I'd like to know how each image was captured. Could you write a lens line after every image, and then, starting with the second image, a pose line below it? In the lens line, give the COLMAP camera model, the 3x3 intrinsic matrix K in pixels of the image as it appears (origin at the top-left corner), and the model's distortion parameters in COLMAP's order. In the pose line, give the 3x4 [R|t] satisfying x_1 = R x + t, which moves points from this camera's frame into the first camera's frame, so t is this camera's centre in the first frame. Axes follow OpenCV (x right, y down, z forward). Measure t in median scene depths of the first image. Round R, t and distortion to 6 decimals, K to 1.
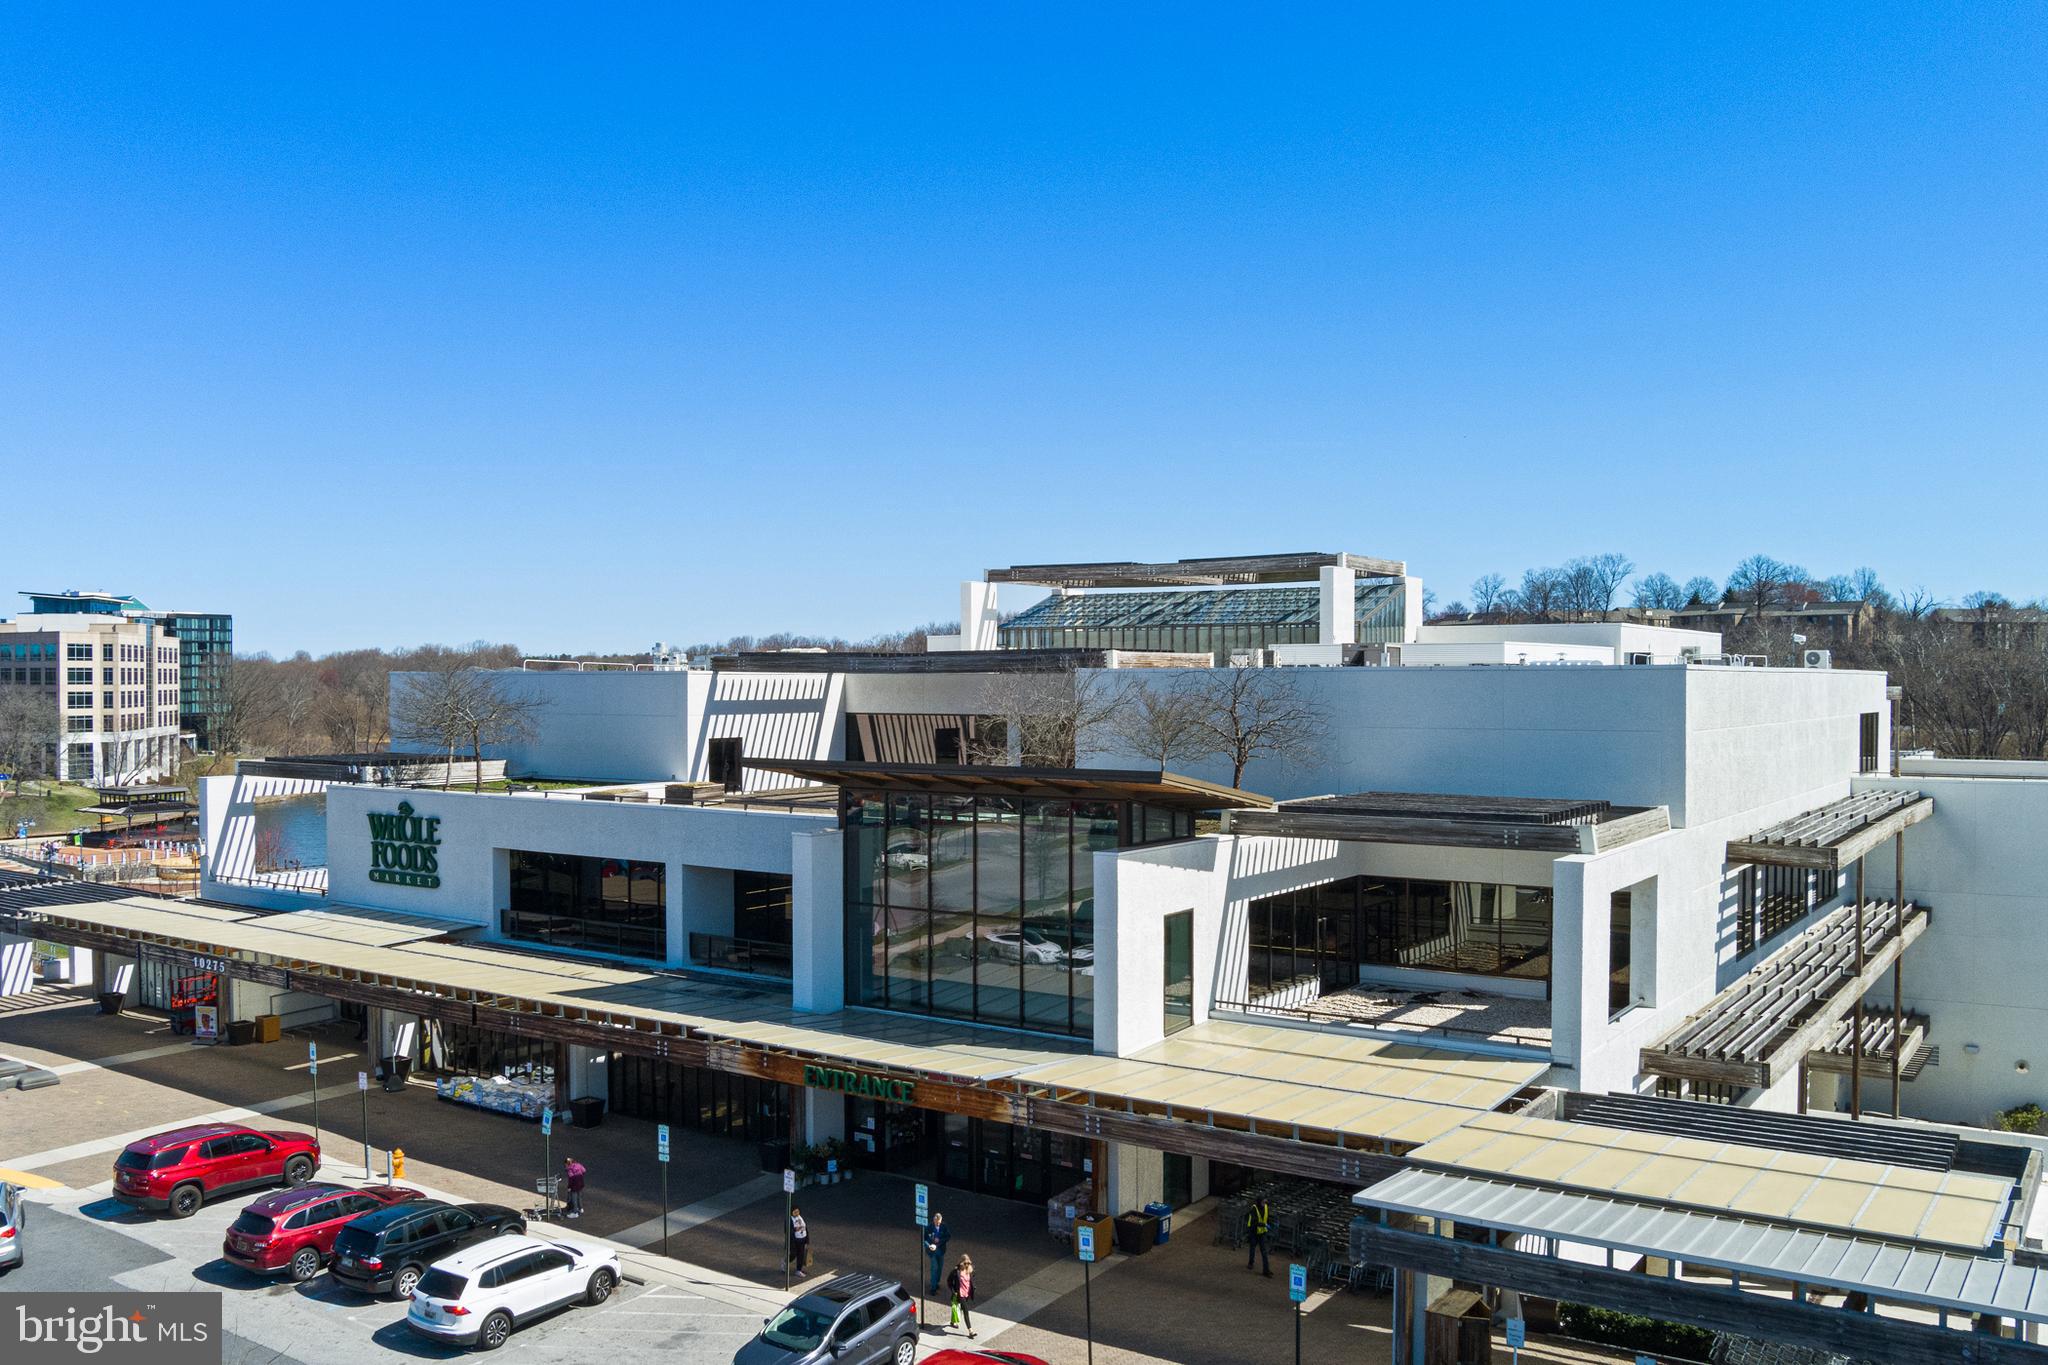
lens RADIAL K [[1685.4, 0, 1024.0], [0, 1685.4, 682.5], [0, 0, 1]] dist [-0.082066, -0.009935]
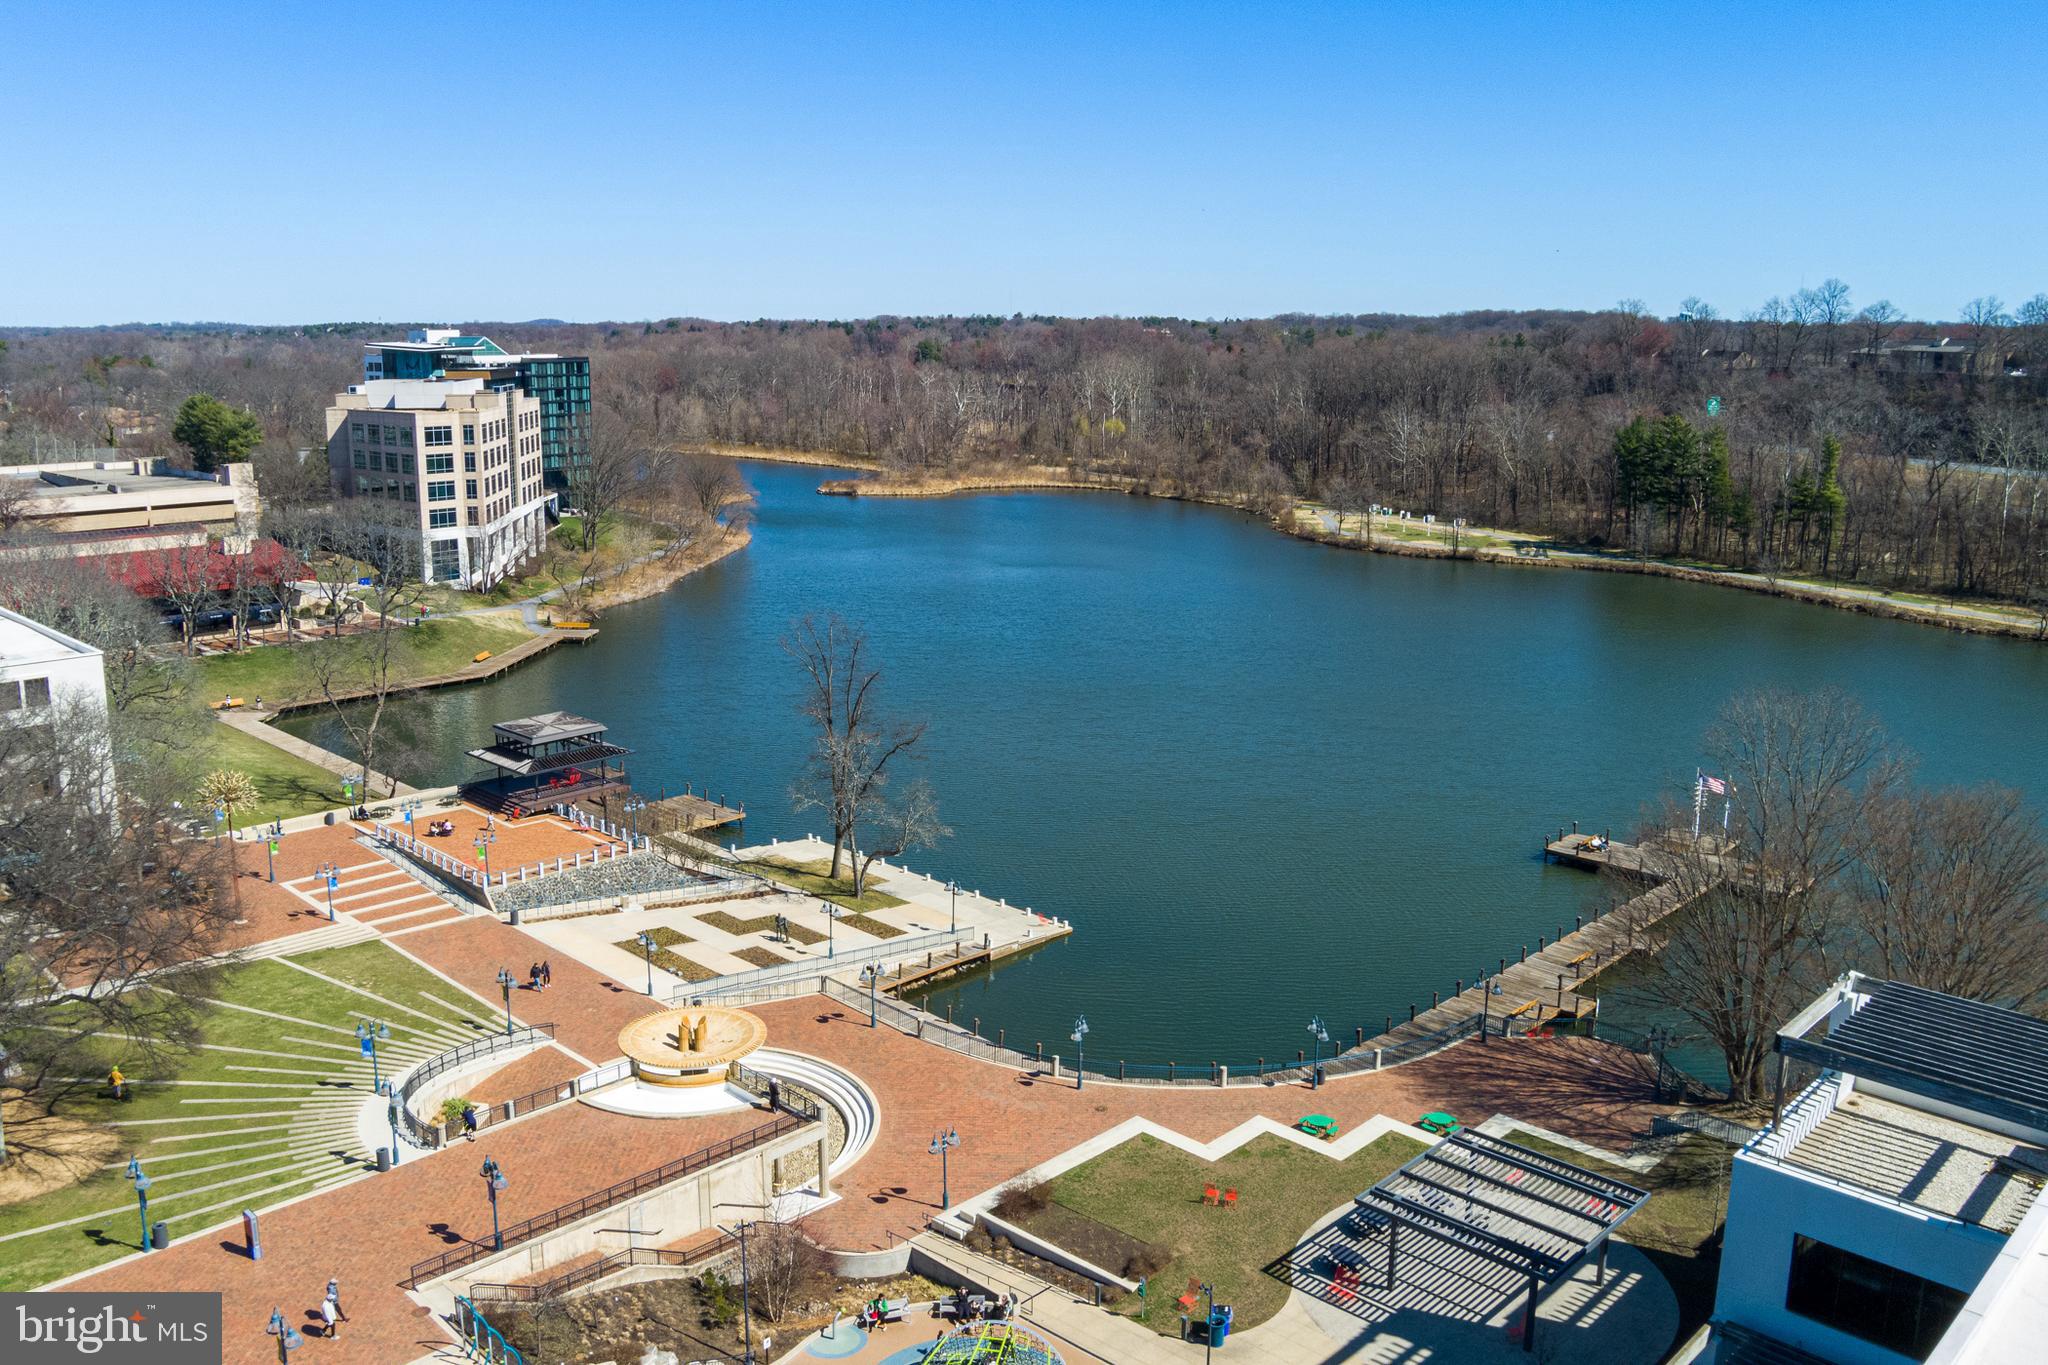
lens RADIAL K [[1685.4, 0, 1024.0], [0, 1685.4, 682.5], [0, 0, 1]] dist [-0.082066, -0.009935]
pose [[0.983026, 0.037785, -0.179531, -0.121471], [-0.003992, 0.982735, 0.184974, -0.068124], [0.183421, -0.181117, 0.966206, 0.202360]]
